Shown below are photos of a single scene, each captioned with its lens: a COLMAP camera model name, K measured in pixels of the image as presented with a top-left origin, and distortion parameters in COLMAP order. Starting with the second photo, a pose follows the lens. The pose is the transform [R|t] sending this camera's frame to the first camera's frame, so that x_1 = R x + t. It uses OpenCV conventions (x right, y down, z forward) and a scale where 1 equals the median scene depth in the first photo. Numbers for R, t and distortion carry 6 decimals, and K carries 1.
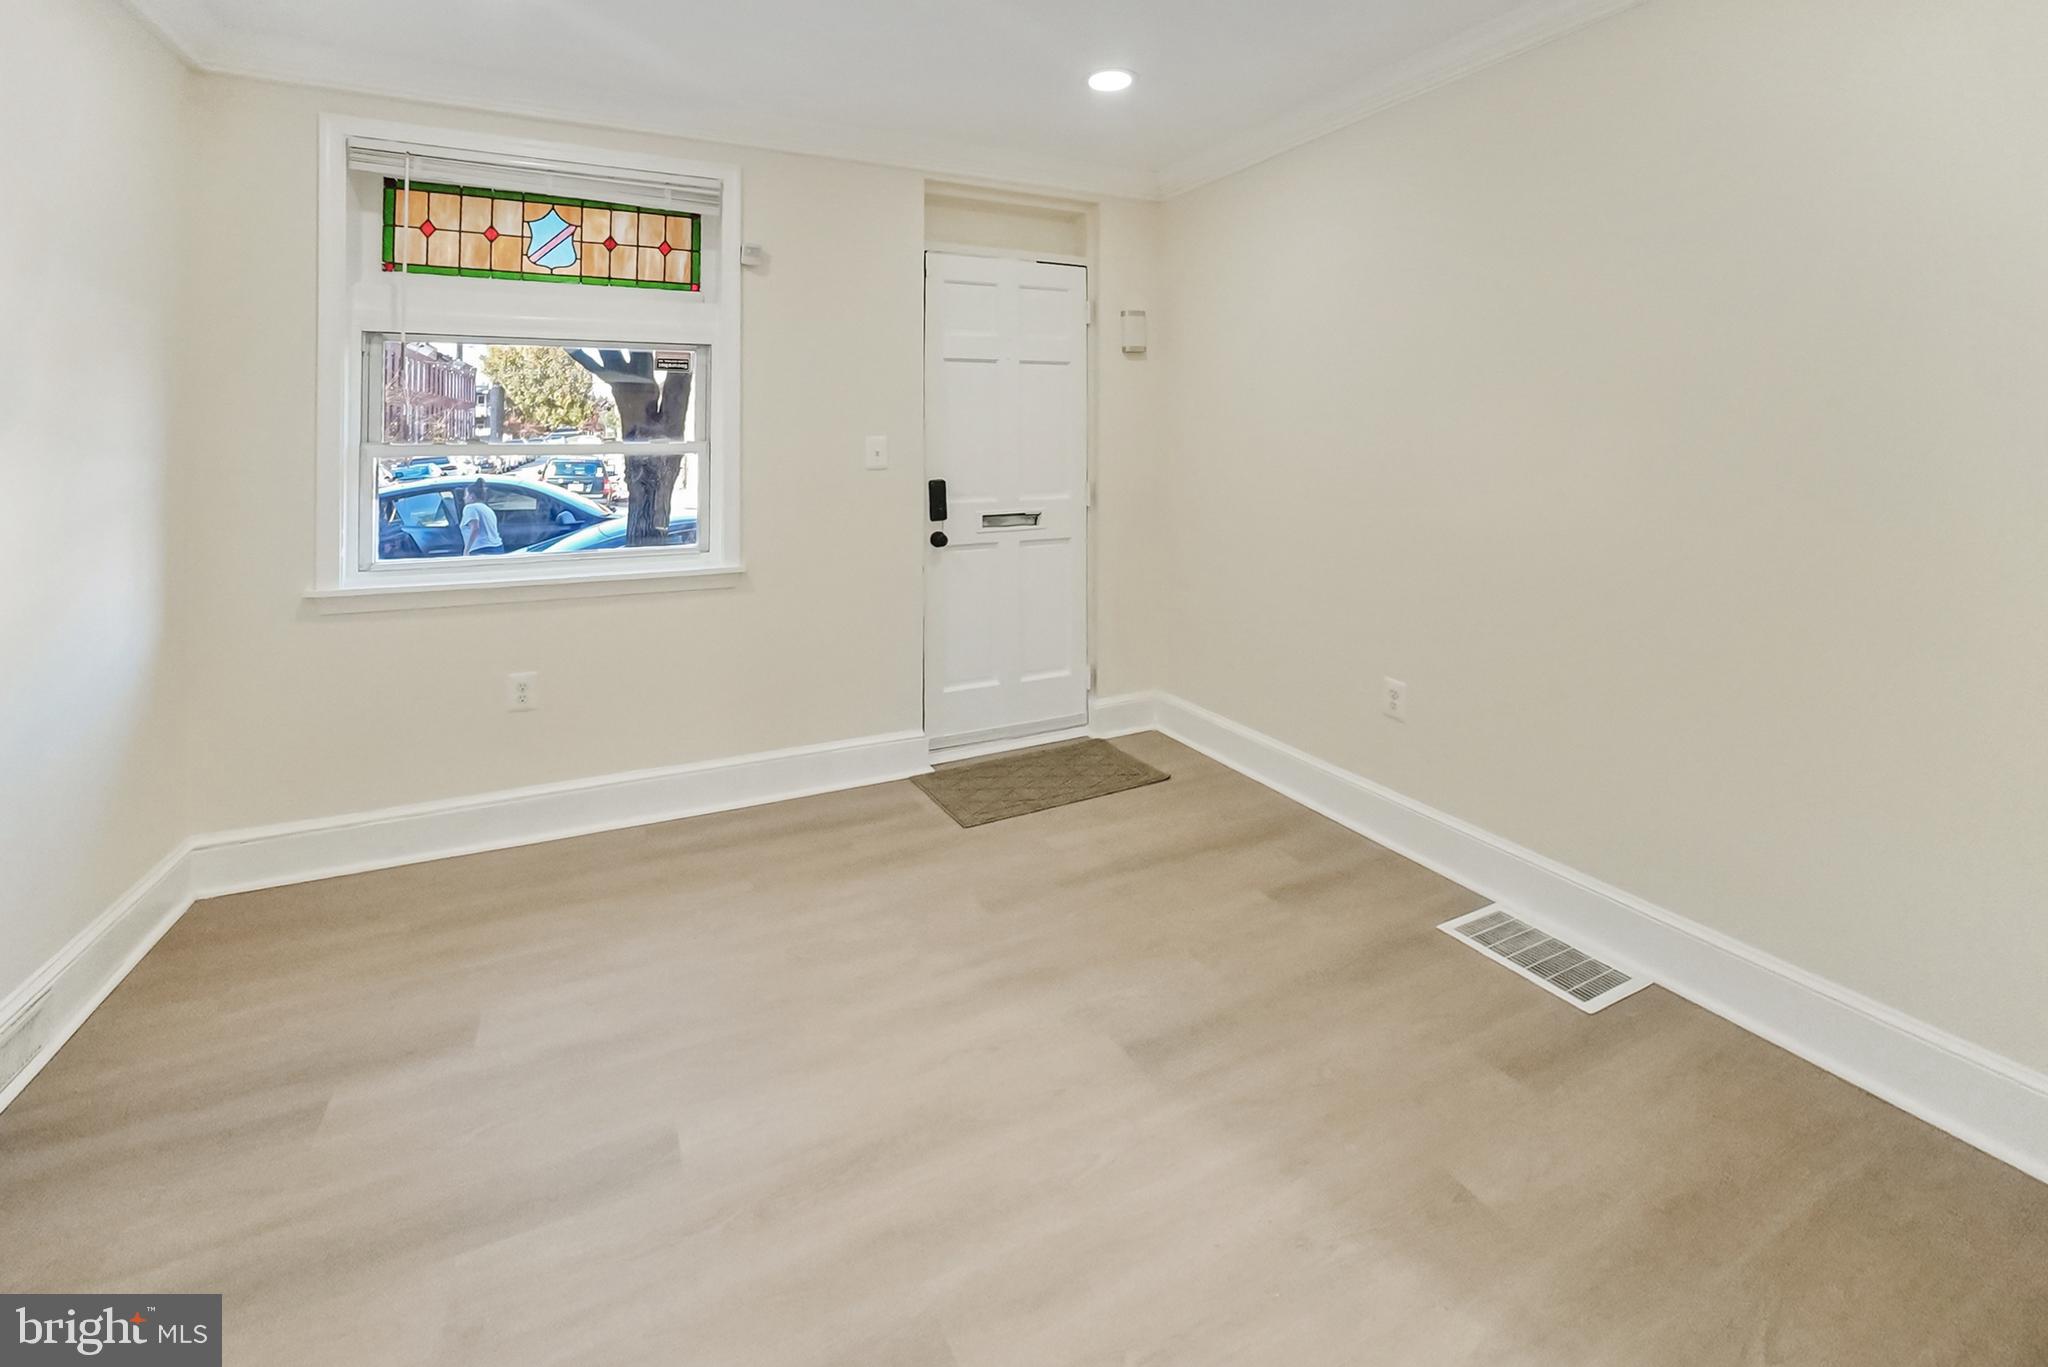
lens RADIAL K [[881.5, 0, 1022.3], [0, 881.5, 407.2], [0, 0, 1]] dist [-0.012108, 0.000955]
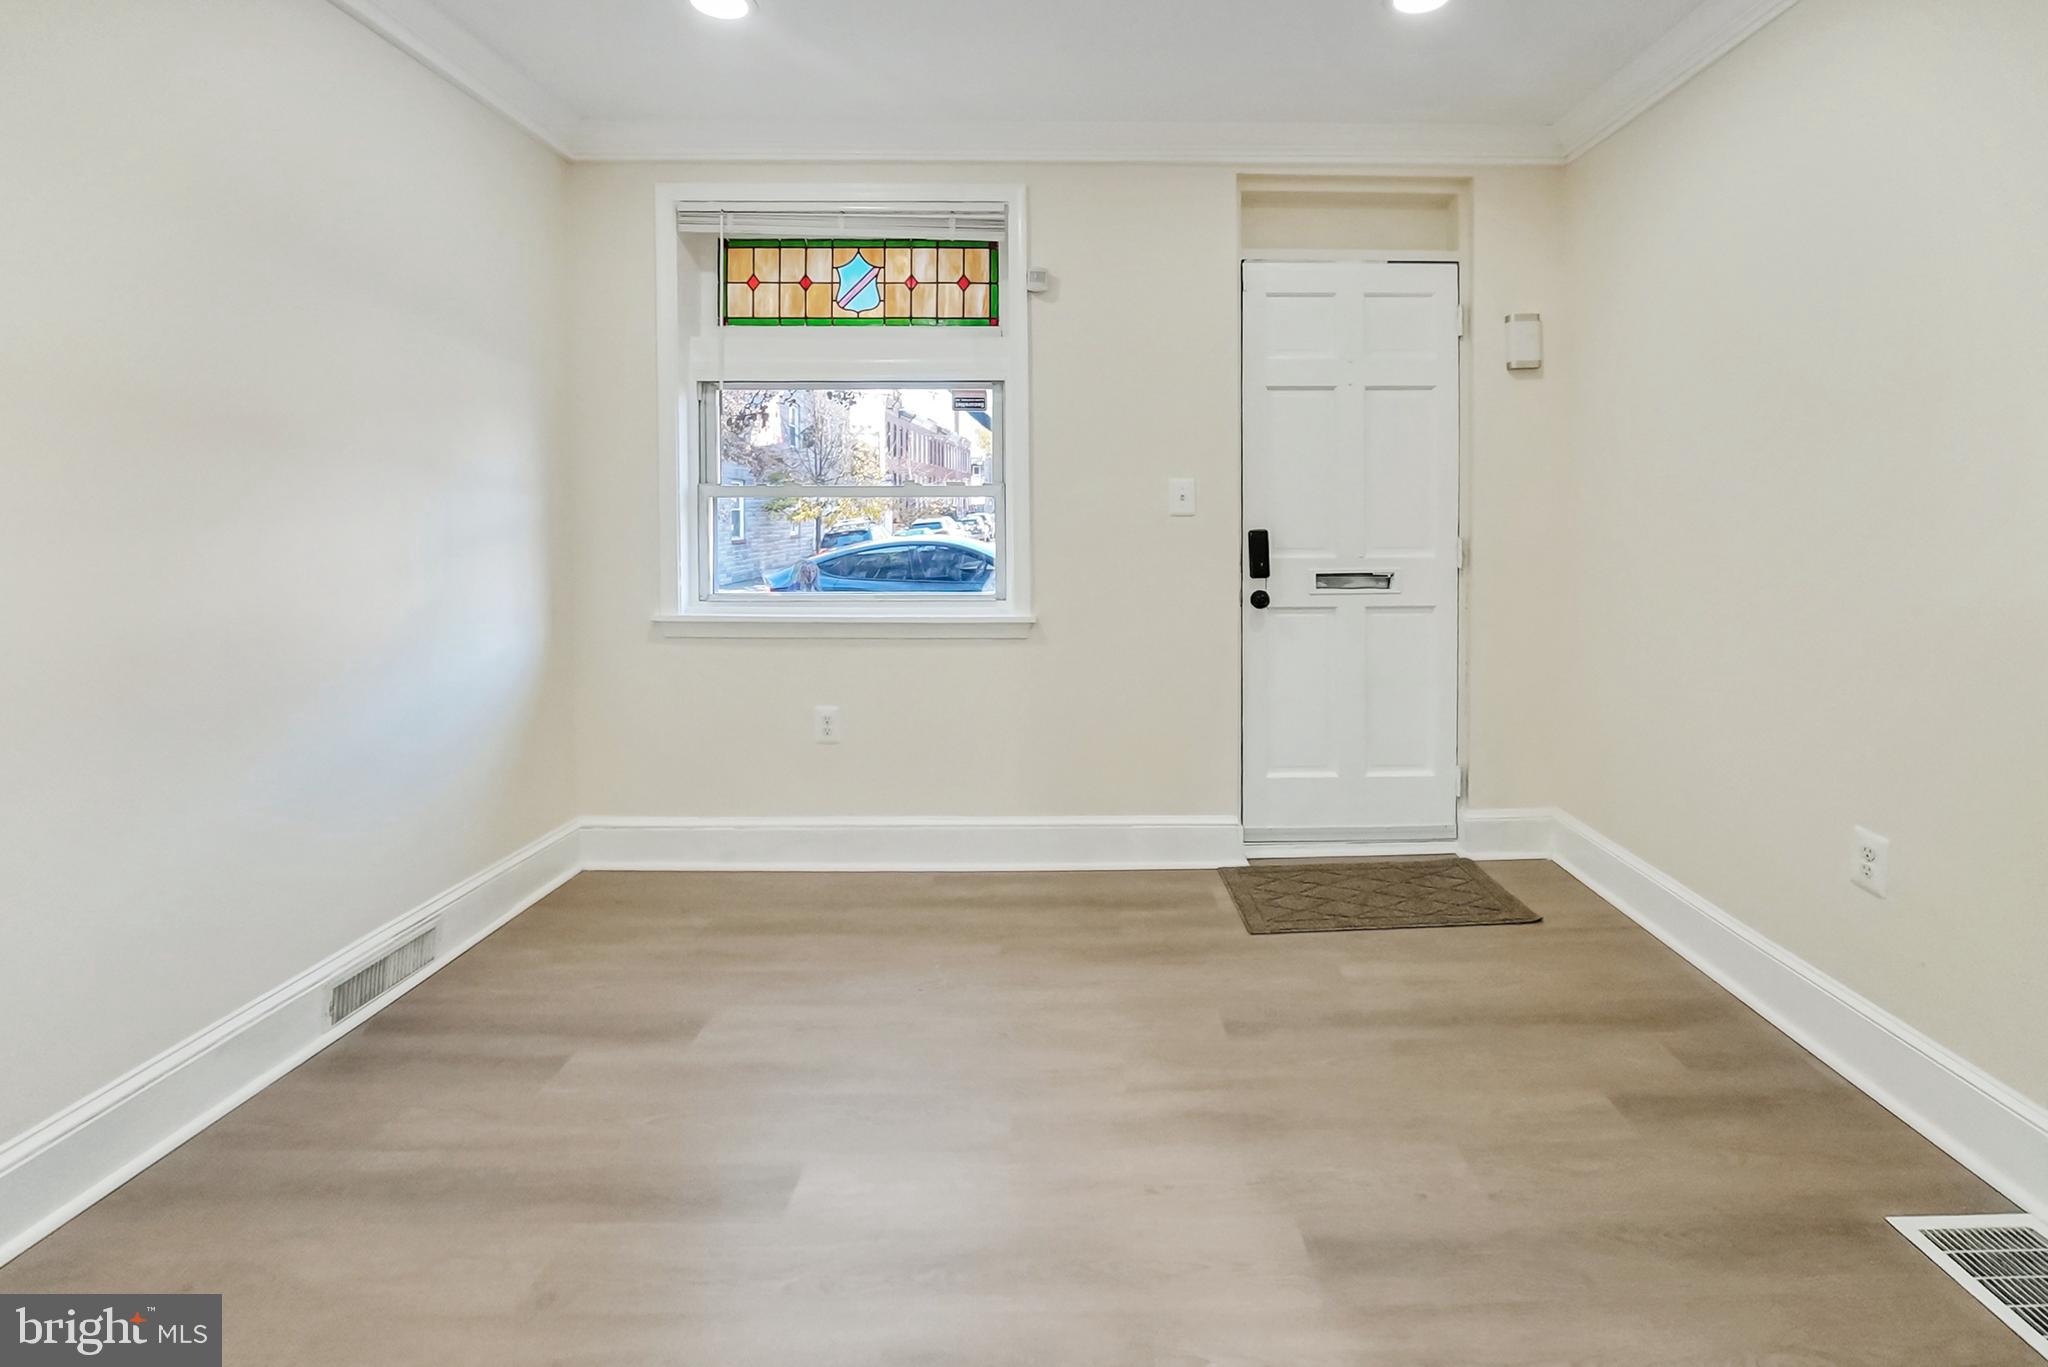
lens RADIAL K [[957.1, 0, 1098.3], [0, 957.1, 513.8], [0, 0, 1]] dist [-0.018333, 0.000601]
pose [[0.907876, 0.005059, -0.419208, 0.169064], [0.012467, 0.999159, 0.039058, 0.032512], [0.419053, -0.040686, 0.907050, 0.110553]]
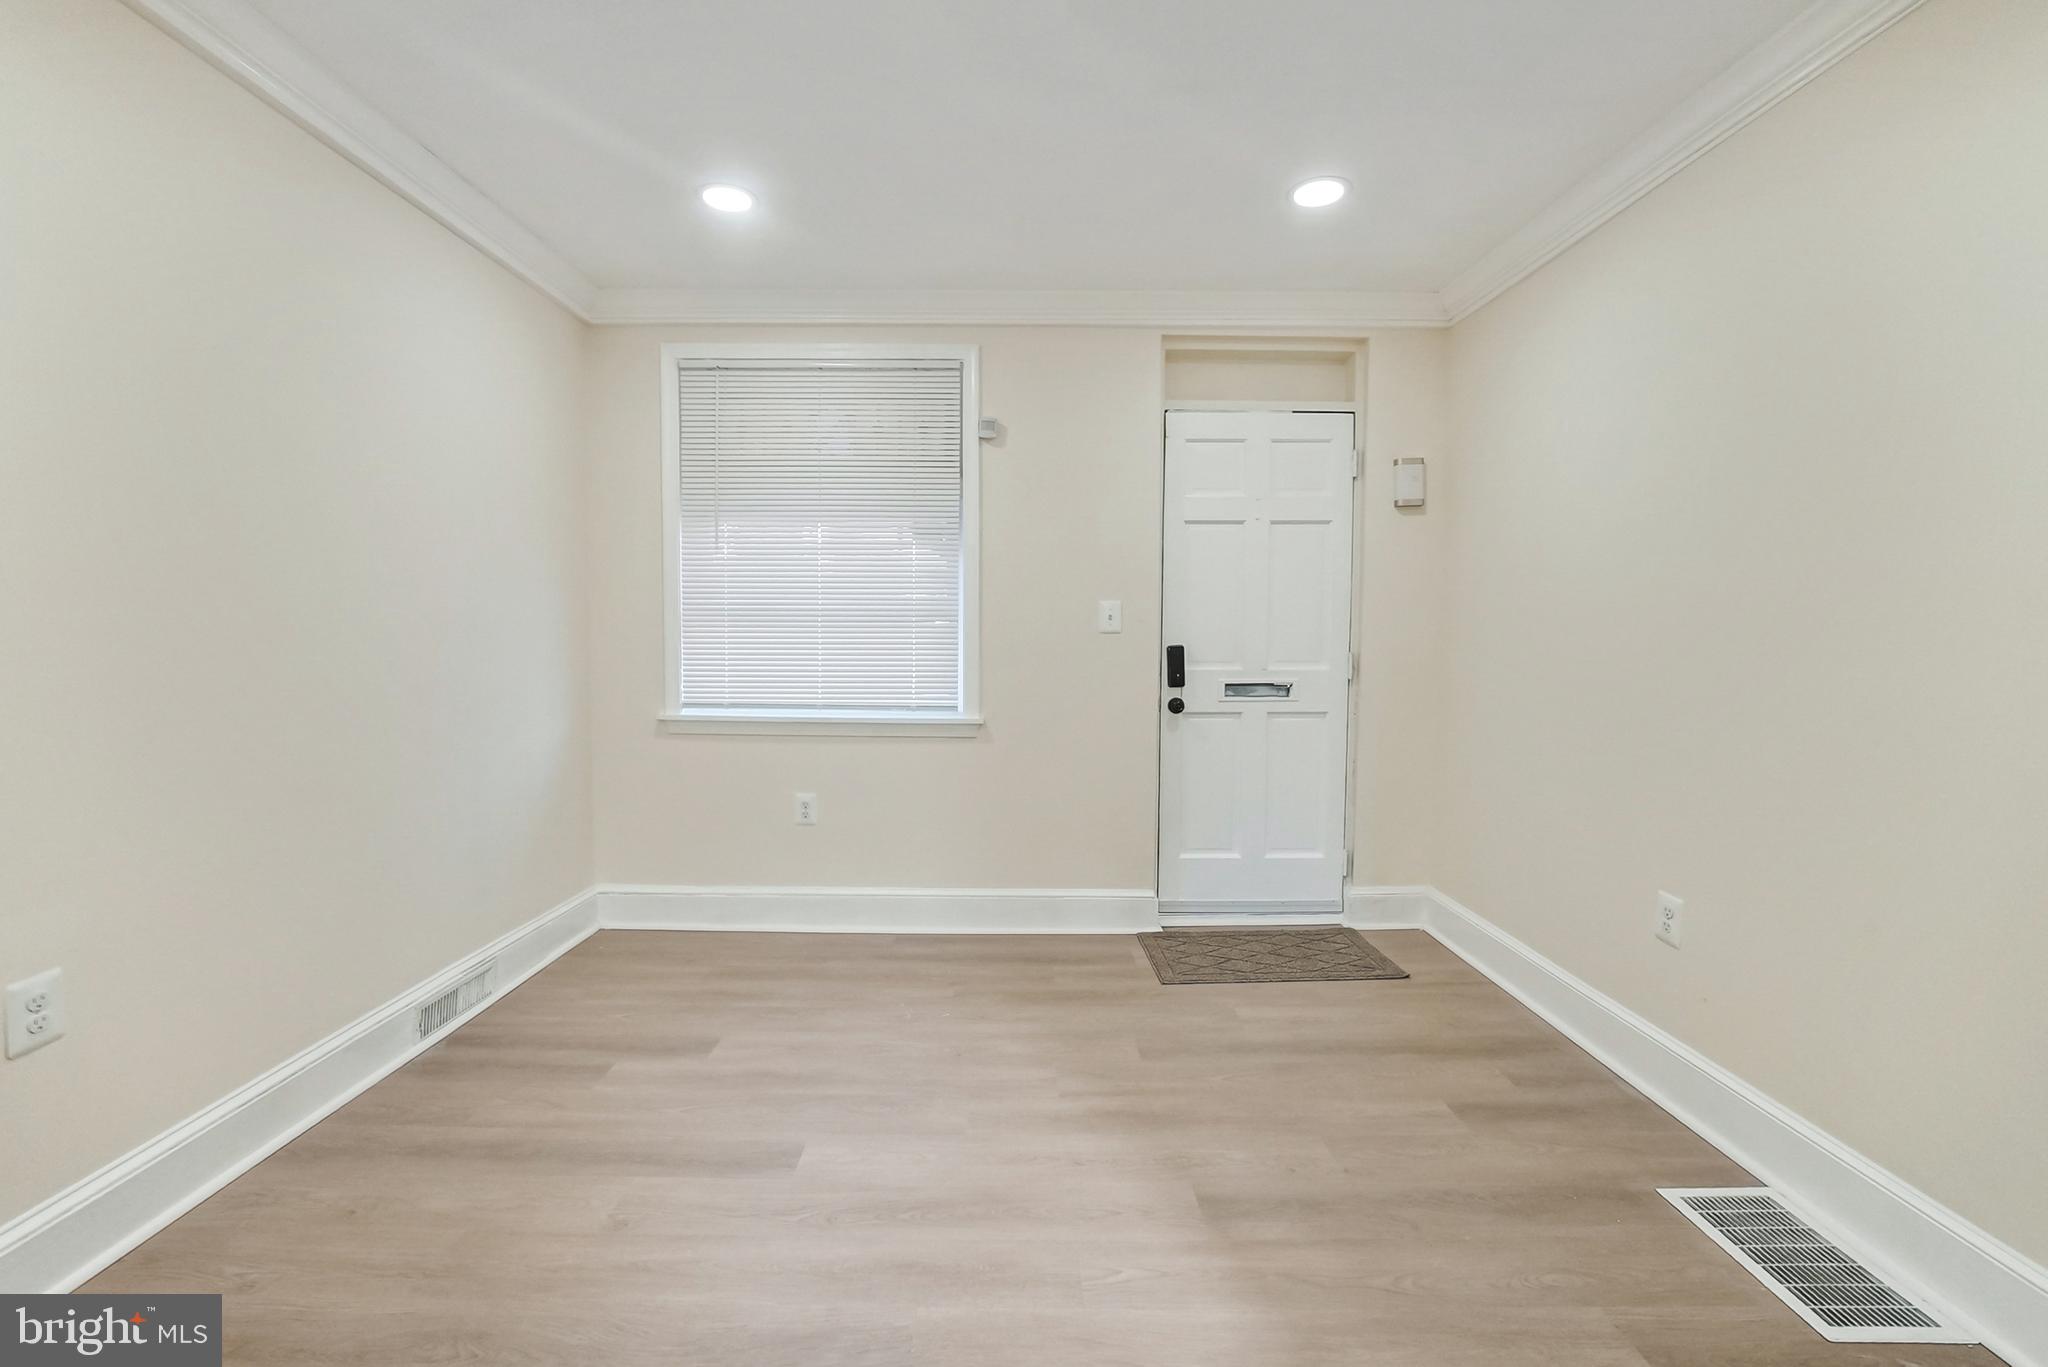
lens RADIAL K [[896.8, 0, 1015.8], [0, 896.8, 661.3], [0, 0, 1]] dist [-0.031139, 0.014588]
pose [[0.899945, 0.026151, -0.435219, 0.201127], [0.007099, 0.997188, 0.074598, 0.027193], [0.435946, -0.070224, 0.897229, 0.027098]]
